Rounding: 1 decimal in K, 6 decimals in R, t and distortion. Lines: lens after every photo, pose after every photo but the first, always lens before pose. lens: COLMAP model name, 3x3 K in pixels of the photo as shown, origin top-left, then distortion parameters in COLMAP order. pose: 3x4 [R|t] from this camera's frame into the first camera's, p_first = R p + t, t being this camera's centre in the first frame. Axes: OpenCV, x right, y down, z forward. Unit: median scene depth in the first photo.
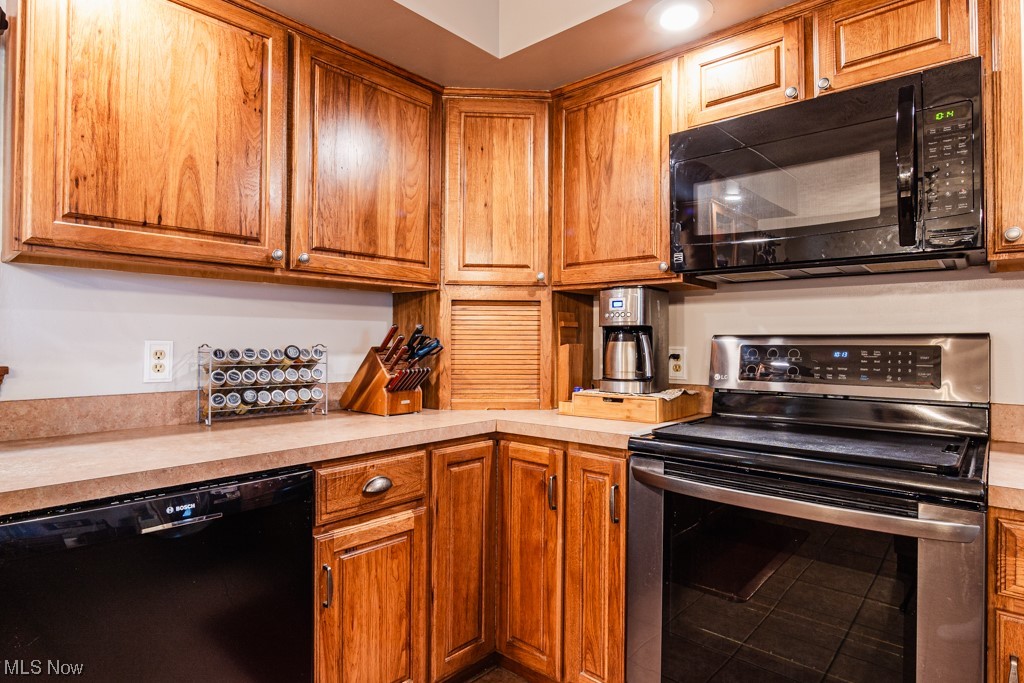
lens RADIAL K [[551.9, 0, 510.4], [0, 551.9, 335.6], [0, 0, 1]] dist [-0.024655, 0.006971]
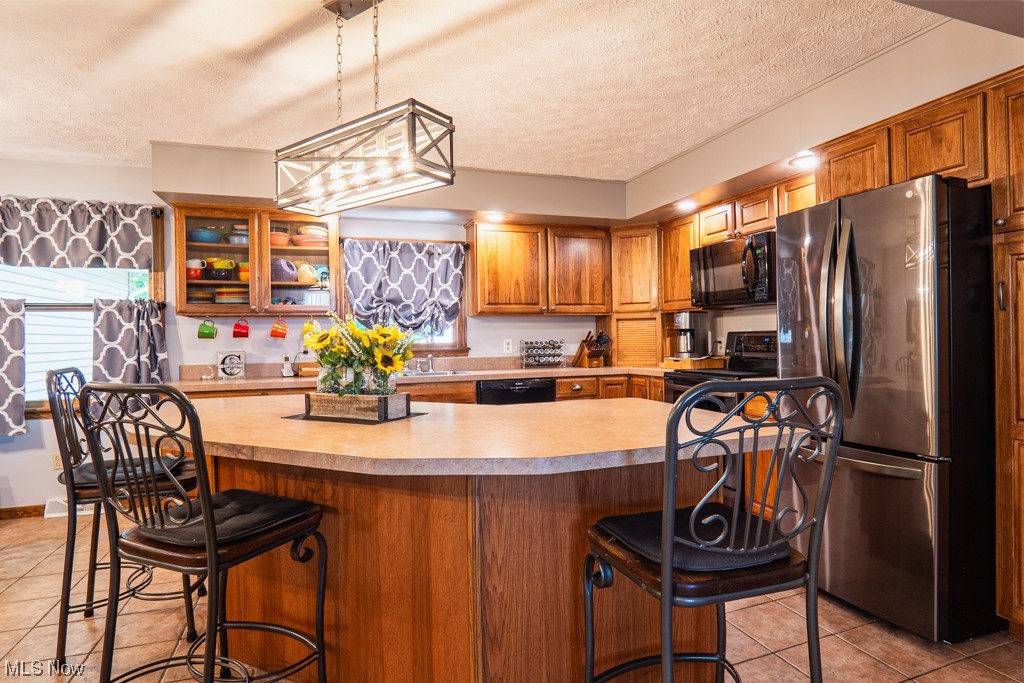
lens RADIAL K [[551.9, 0, 513.5], [0, 551.9, 337.3], [0, 0, 1]] dist [-0.024655, 0.006971]
pose [[0.876141, -0.020078, -0.481636, 0.702448], [0.025411, 0.999667, 0.004552, -0.011264], [0.481384, -0.016227, 0.876359, -1.374760]]
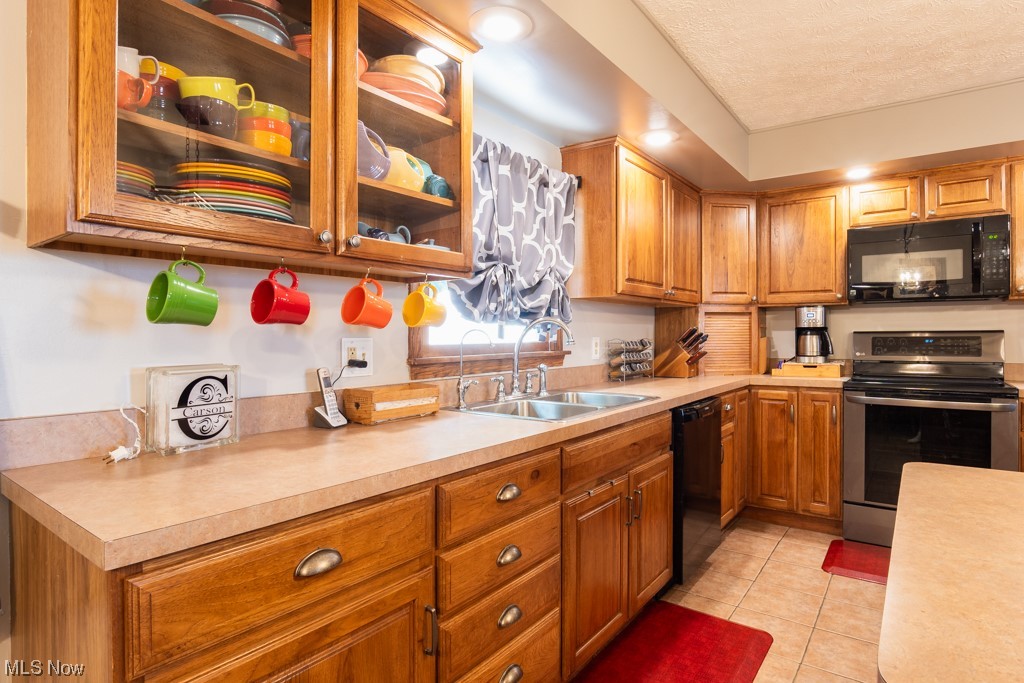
lens RADIAL K [[551.9, 0, 513.1], [0, 551.9, 335.8], [0, 0, 1]] dist [-0.024655, 0.006971]
pose [[0.995920, -0.008934, 0.089800, -0.976349], [0.007934, 0.999903, 0.011484, -0.017487], [-0.089893, -0.010724, 0.995894, -0.759169]]
